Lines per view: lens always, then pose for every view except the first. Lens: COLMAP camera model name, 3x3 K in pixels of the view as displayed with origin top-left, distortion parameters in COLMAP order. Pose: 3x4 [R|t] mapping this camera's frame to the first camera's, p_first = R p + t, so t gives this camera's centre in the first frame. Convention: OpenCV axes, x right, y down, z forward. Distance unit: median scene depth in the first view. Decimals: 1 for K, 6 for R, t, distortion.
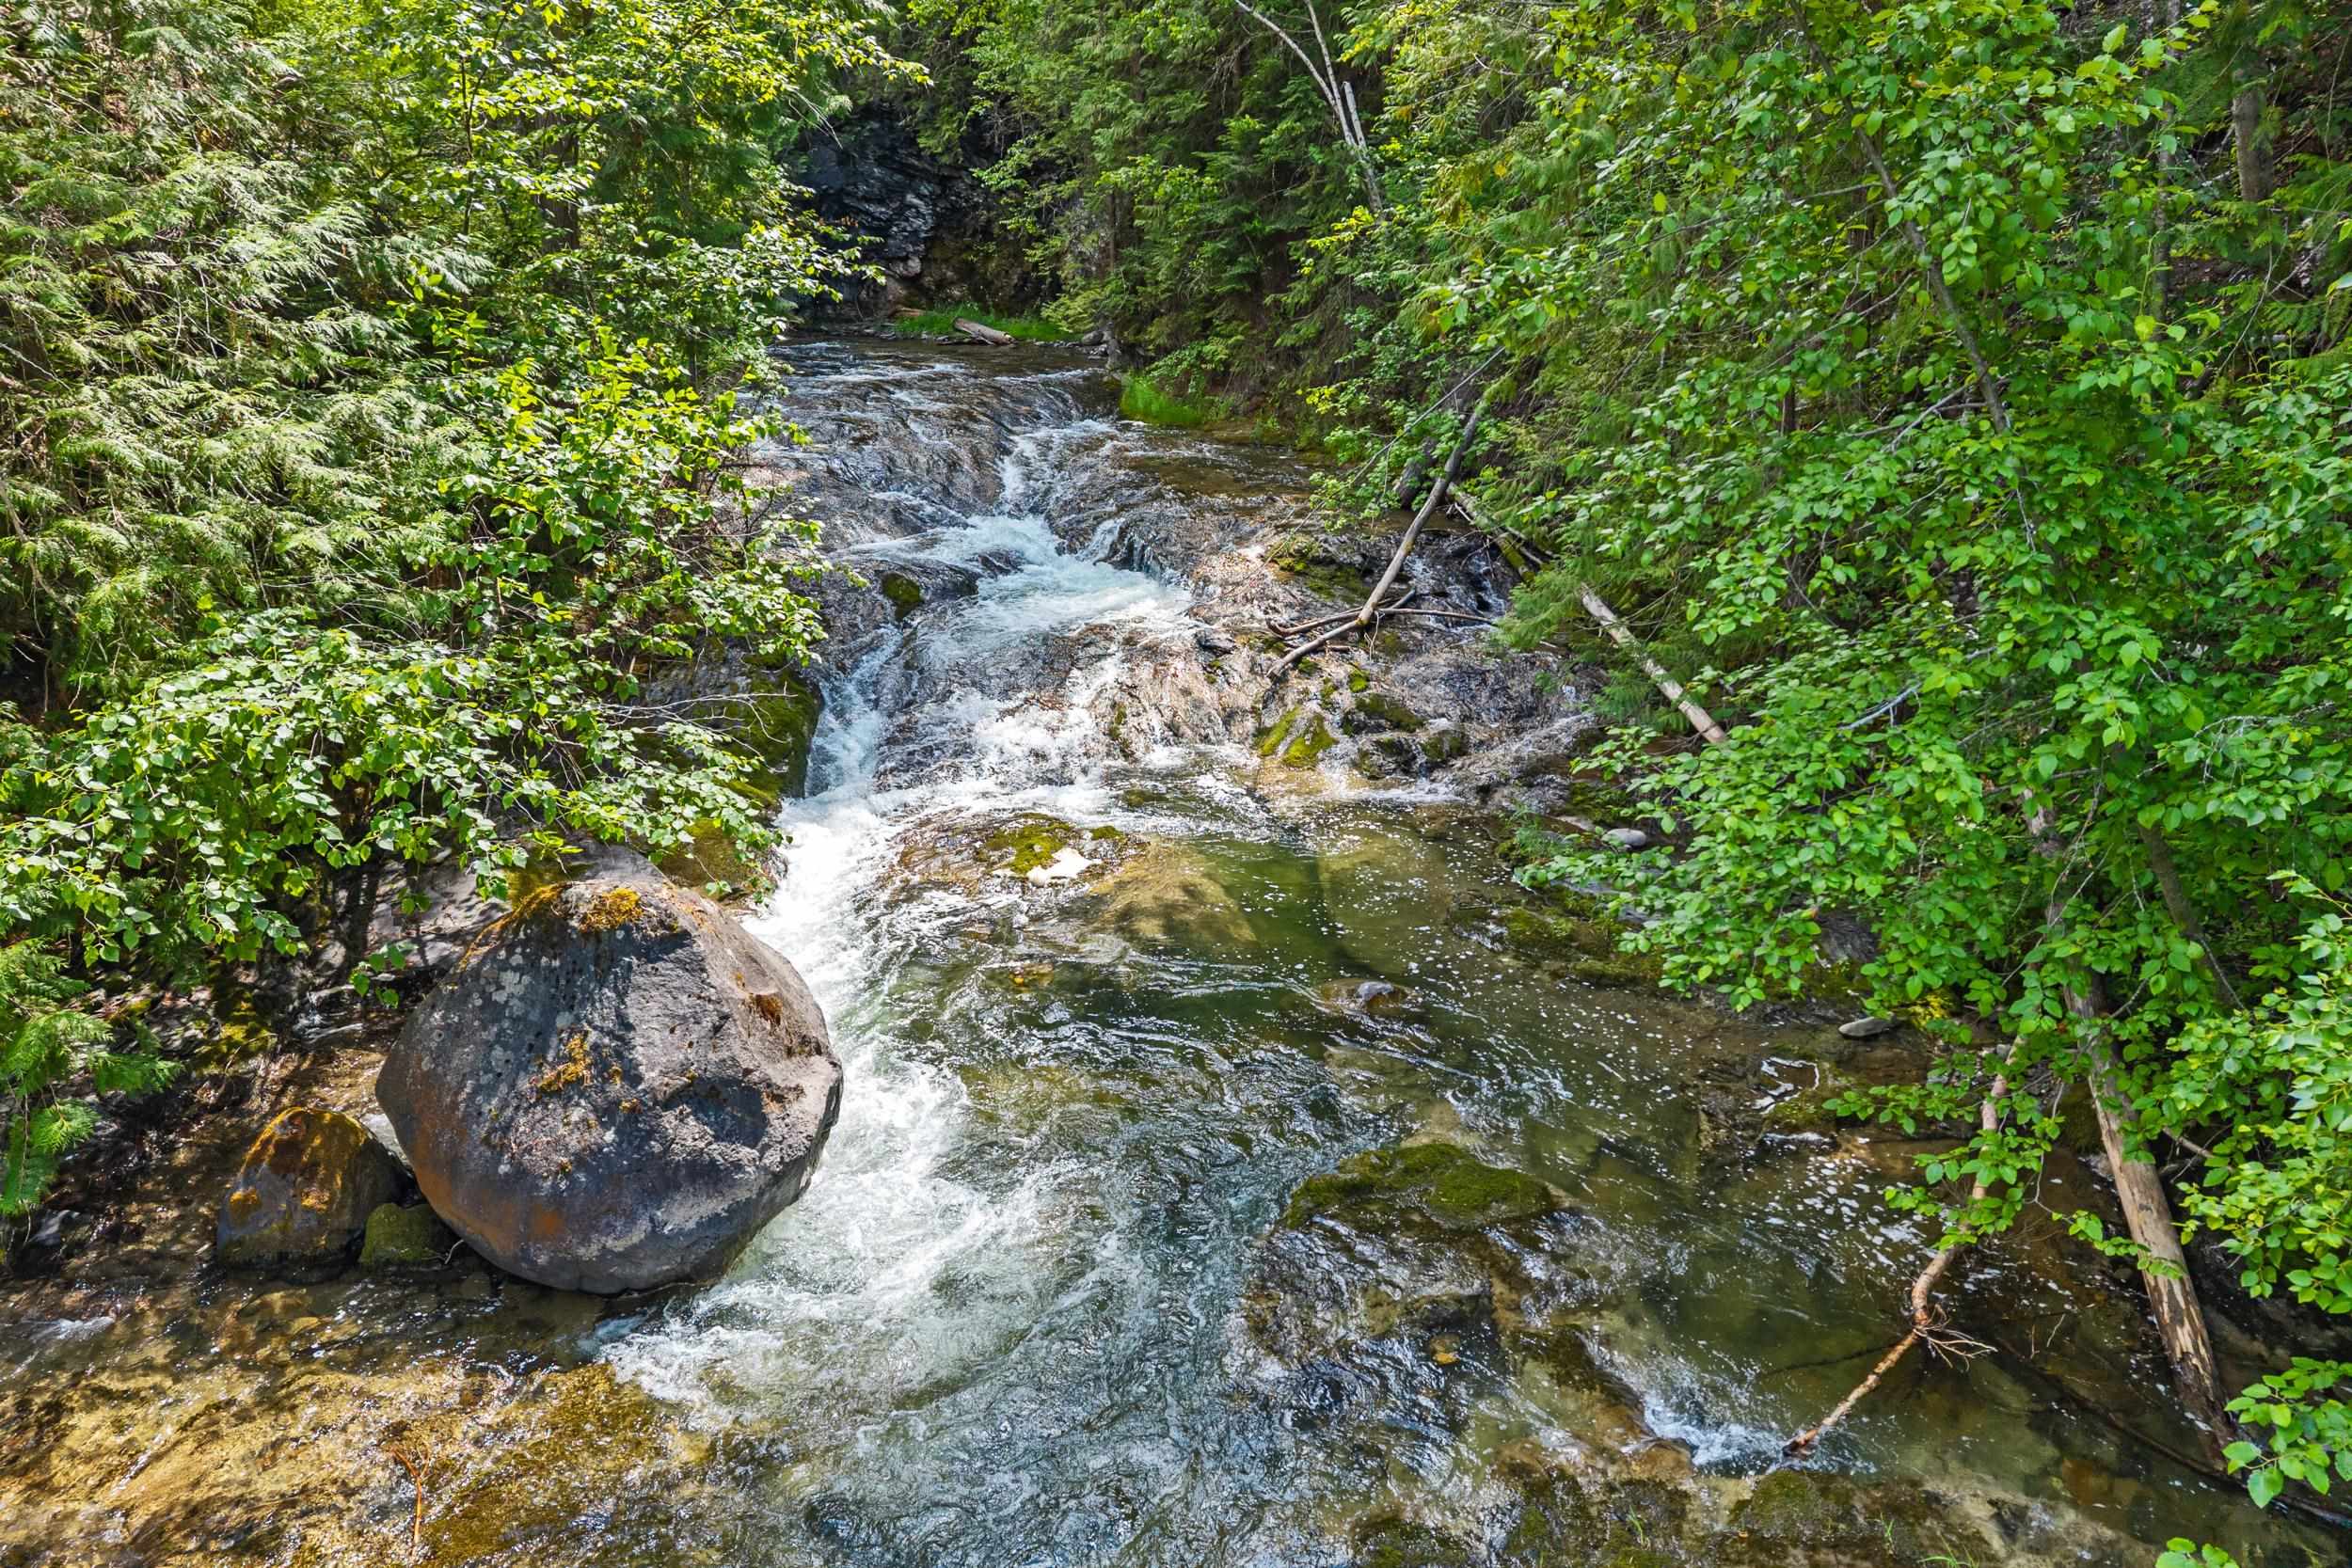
lens RADIAL K [[1657.9, 0, 1176.0], [0, 1657.9, 784.0], [0, 0, 1]] dist [0.106021, -0.000570]
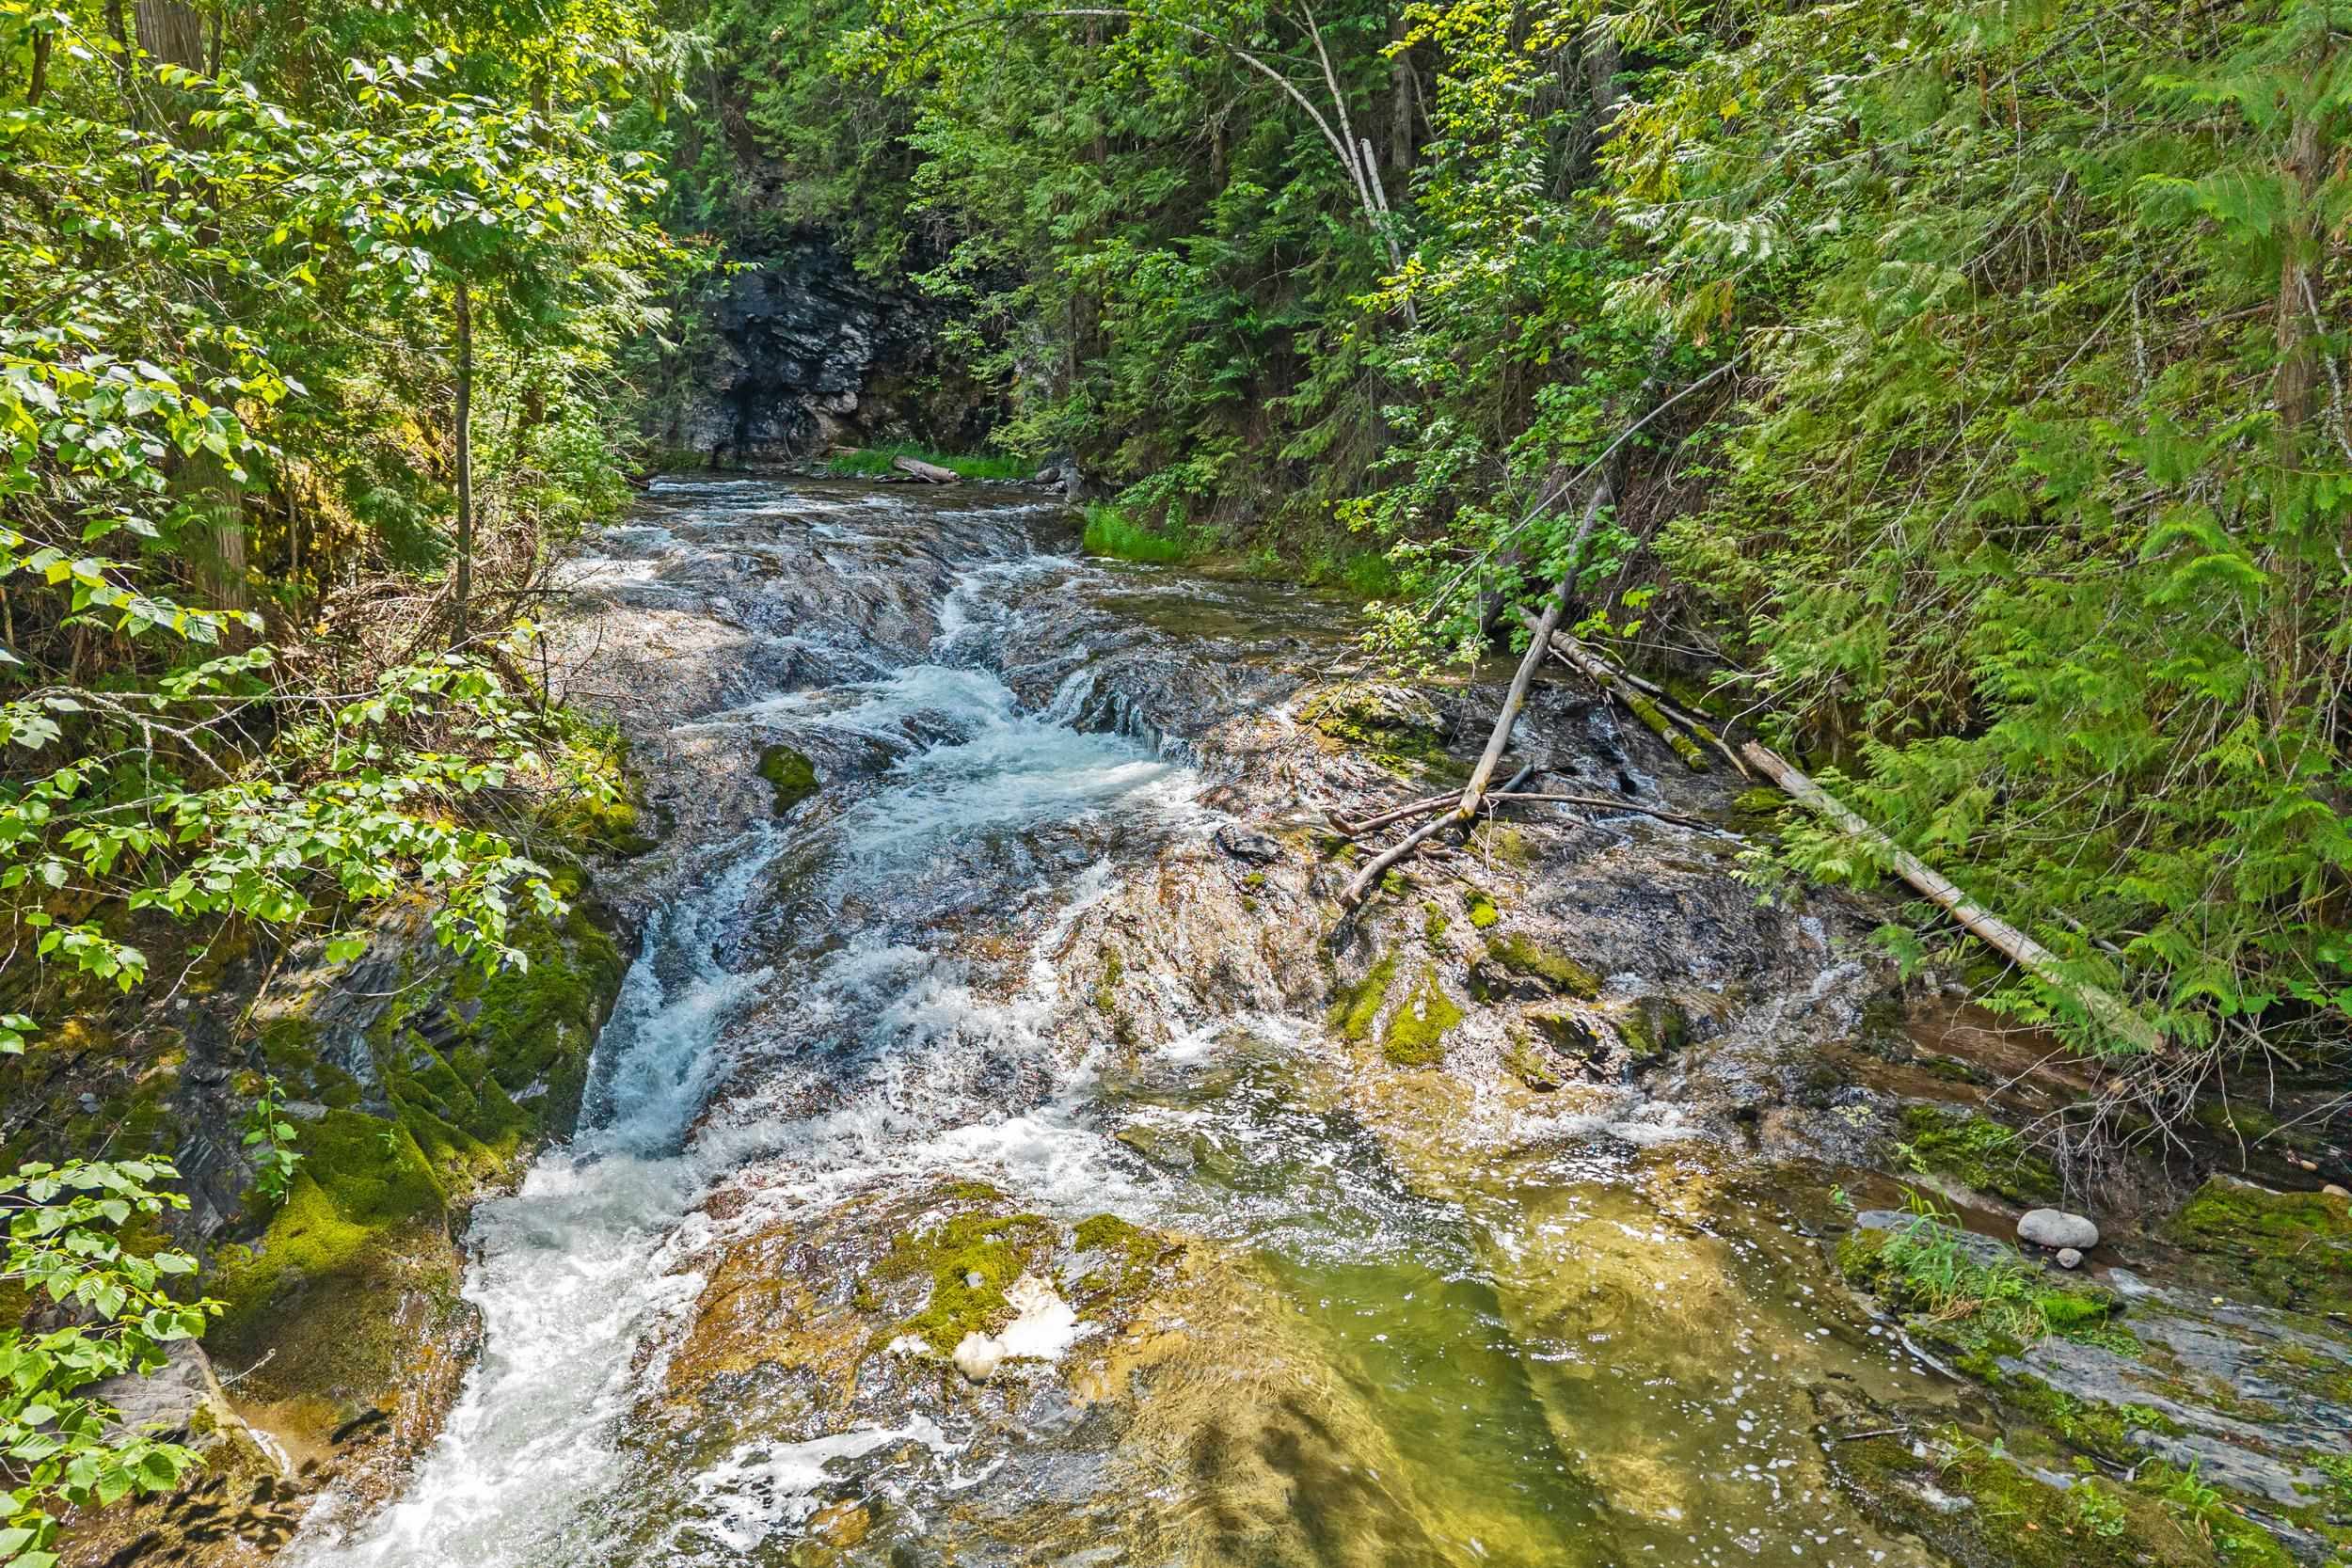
lens RADIAL K [[1657.9, 0, 1176.0], [0, 1657.9, 784.0], [0, 0, 1]] dist [0.106021, -0.000570]
pose [[0.999513, -0.008813, 0.029947, -0.019087], [0.011566, 0.995597, -0.093022, -0.036253], [-0.028995, 0.093323, 0.995214, 0.249966]]
